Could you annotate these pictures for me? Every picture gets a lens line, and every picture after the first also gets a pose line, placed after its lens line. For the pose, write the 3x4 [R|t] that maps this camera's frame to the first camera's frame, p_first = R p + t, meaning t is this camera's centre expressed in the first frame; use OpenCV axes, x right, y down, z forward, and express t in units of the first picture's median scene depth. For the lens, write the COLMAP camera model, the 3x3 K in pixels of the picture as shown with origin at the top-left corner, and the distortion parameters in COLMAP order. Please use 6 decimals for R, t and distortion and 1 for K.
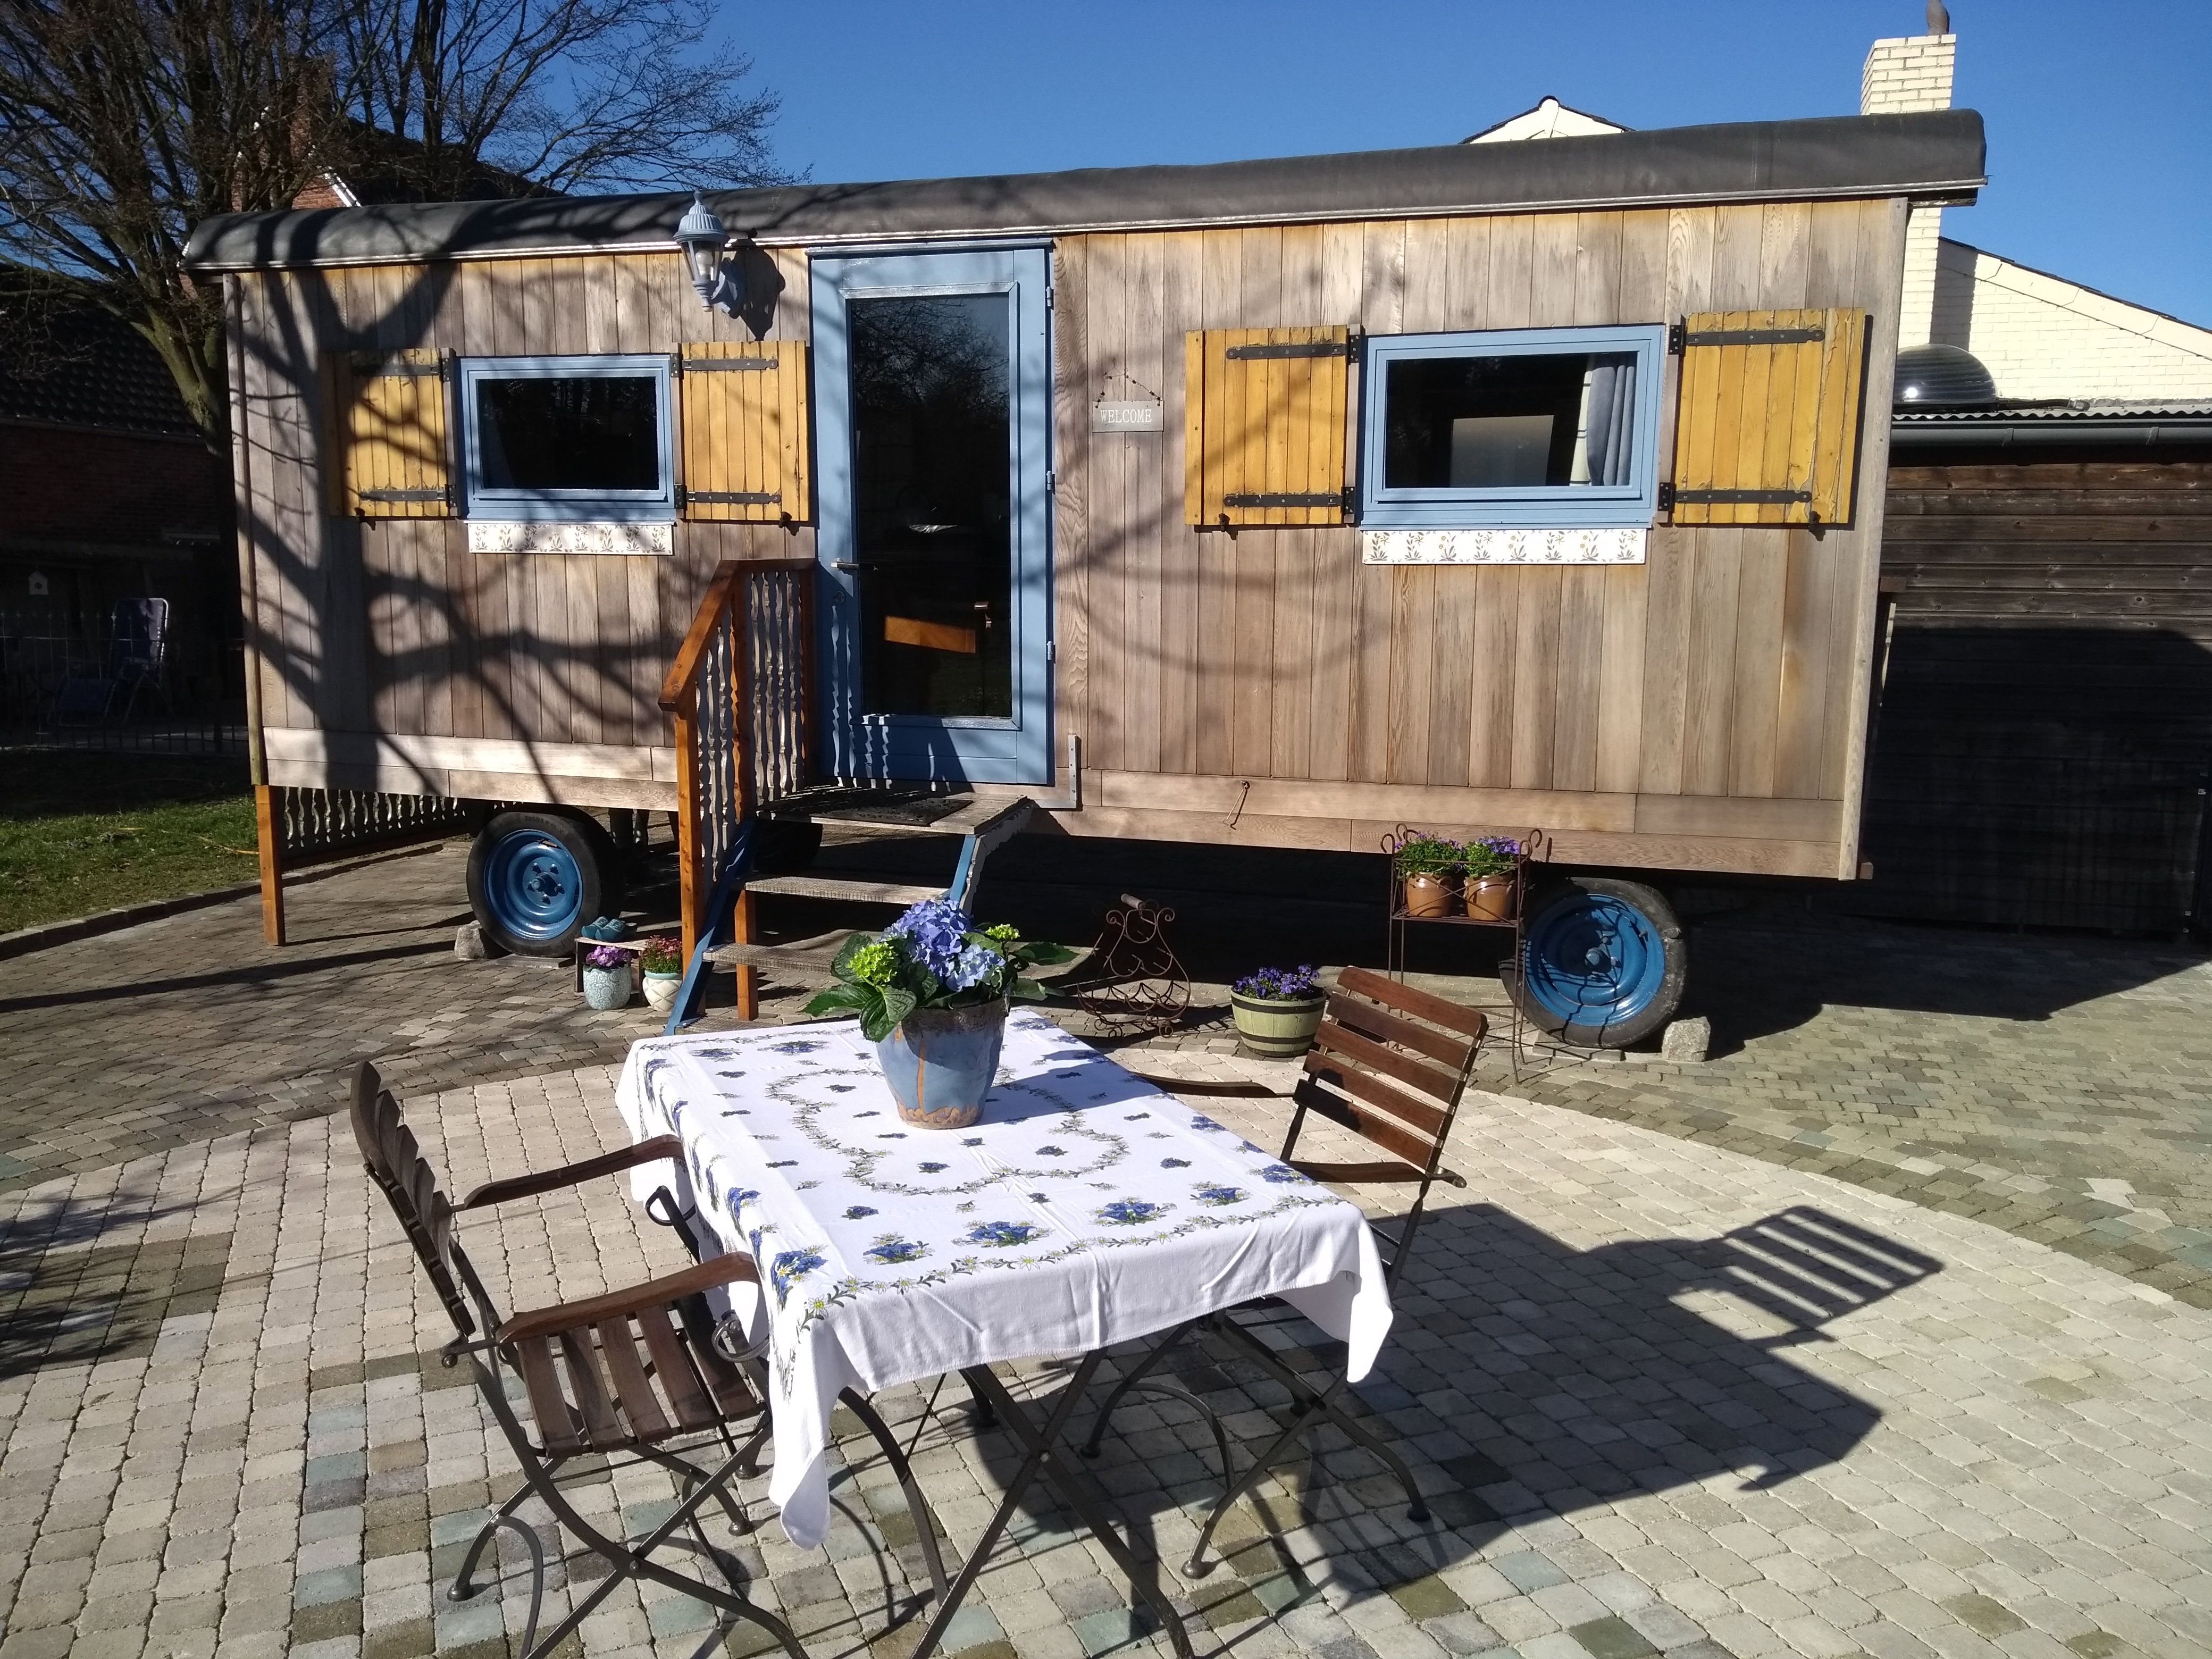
lens RADIAL K [[1709.3, 0, 1110.5], [0, 1709.3, 832.3], [0, 0, 1]] dist [0.022462, -0.022711]
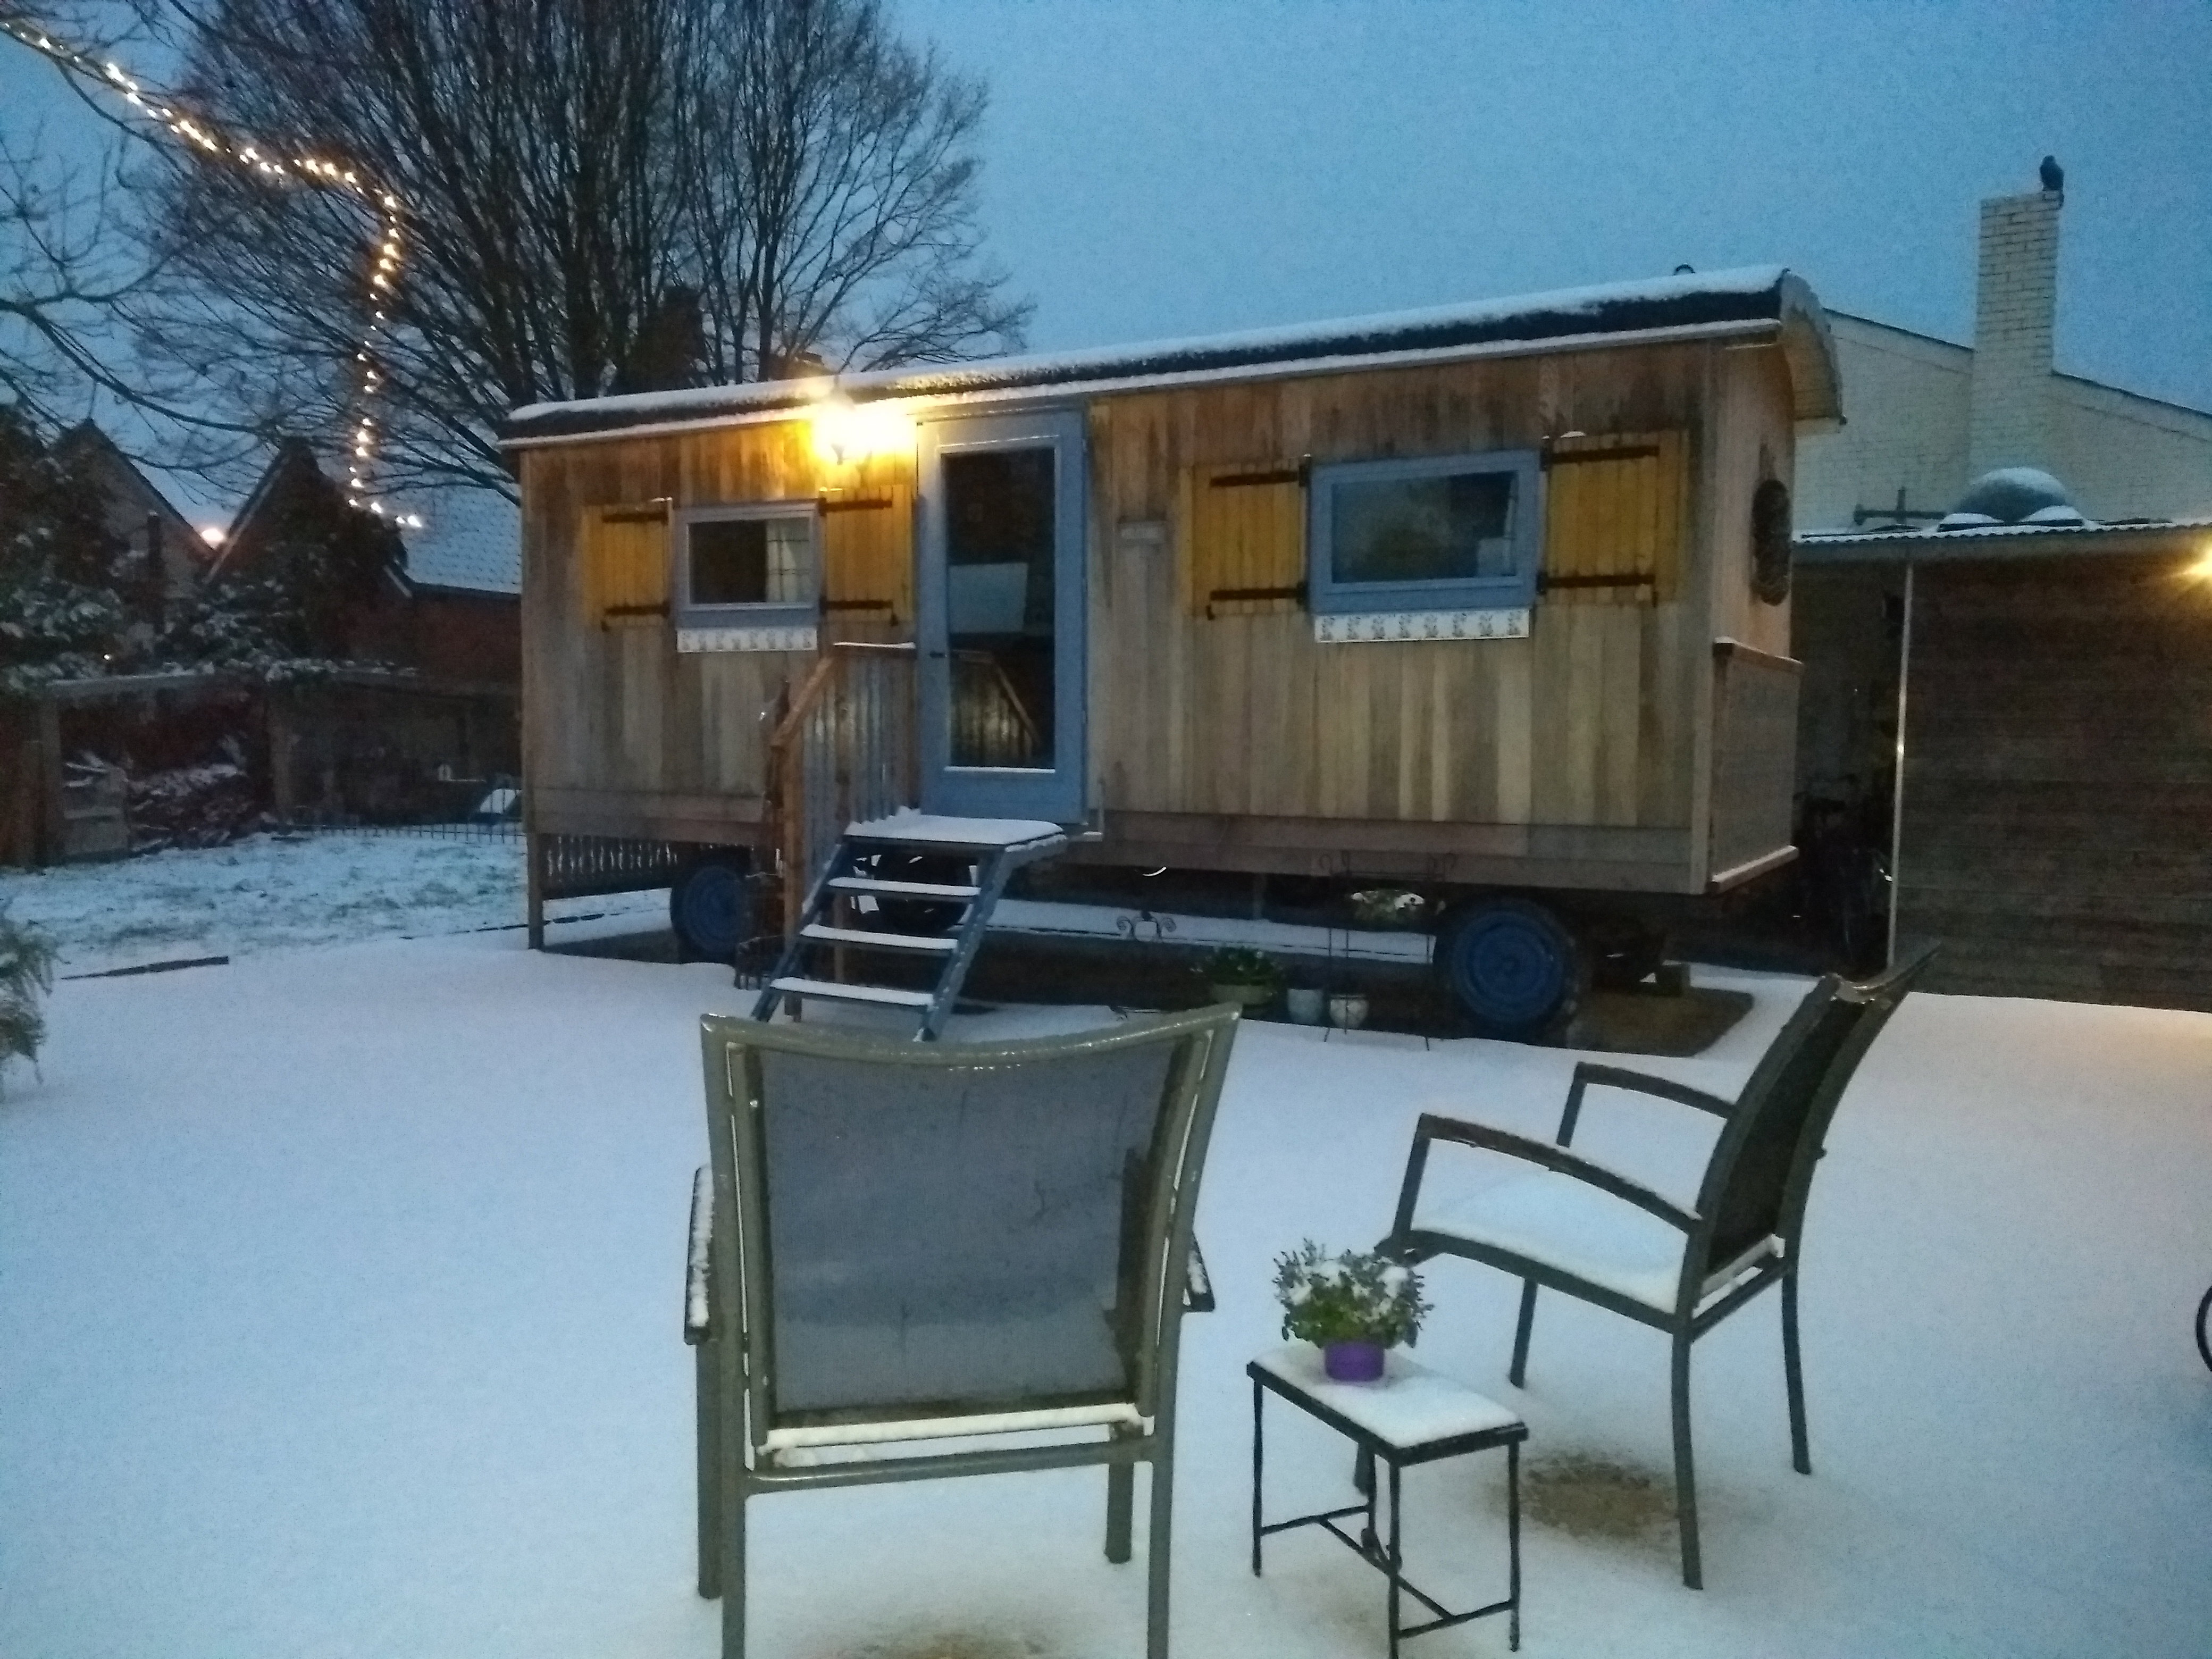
lens RADIAL K [[1709.3, 0, 1103.3], [0, 1709.3, 824.5], [0, 0, 1]] dist [0.022462, -0.022711]
pose [[0.979632, 0.011920, -0.200448, 0.248531], [-0.032176, 0.994656, -0.098101, 0.102986], [0.198208, 0.102552, 0.974780, -0.237119]]
